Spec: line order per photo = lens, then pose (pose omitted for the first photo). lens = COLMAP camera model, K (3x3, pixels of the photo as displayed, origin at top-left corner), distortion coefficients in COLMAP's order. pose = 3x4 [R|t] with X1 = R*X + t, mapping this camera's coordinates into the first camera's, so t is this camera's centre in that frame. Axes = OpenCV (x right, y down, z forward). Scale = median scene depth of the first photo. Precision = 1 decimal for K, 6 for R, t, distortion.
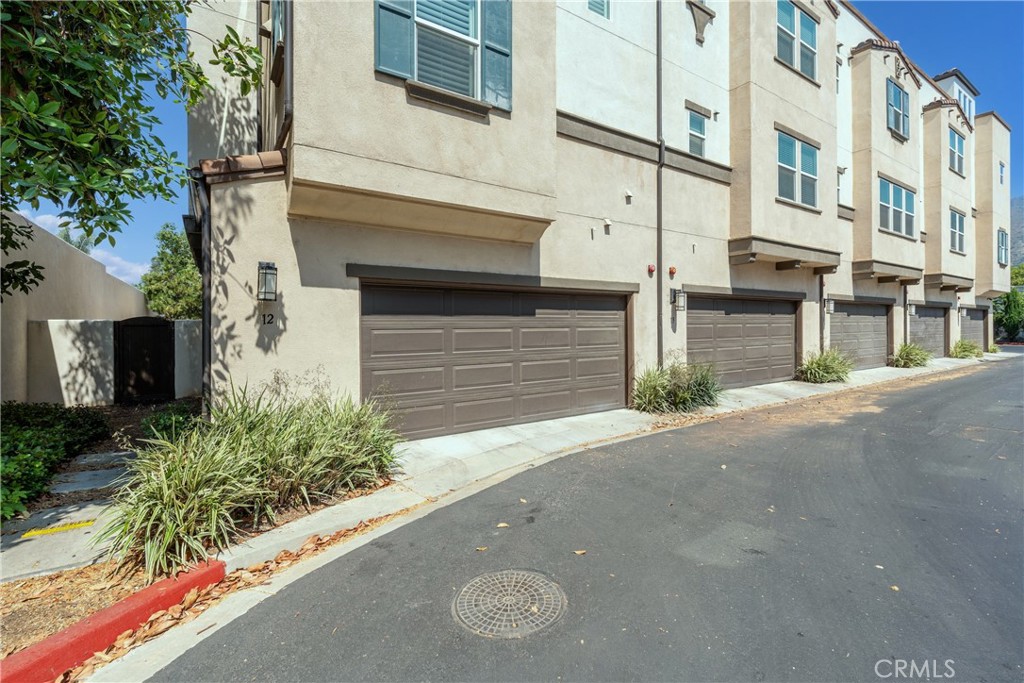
lens RADIAL K [[461.7, 0, 512.7], [0, 461.7, 319.1], [0, 0, 1]] dist [-0.003595, -0.000708]
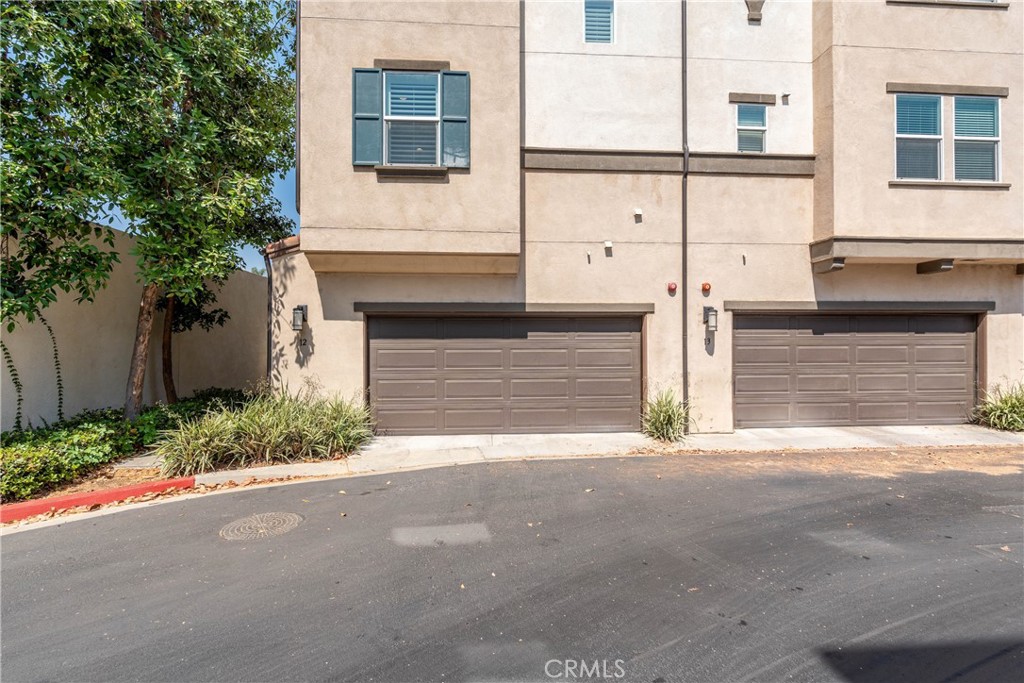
lens RADIAL K [[462.7, 0, 514.2], [0, 462.7, 332.2], [0, 0, 1]] dist [-0.003101, -0.000674]
pose [[0.860081, -0.007541, -0.510102, 0.591172], [0.004382, 0.999963, -0.007393, -0.013298], [0.510139, 0.004123, 0.860082, 0.029966]]
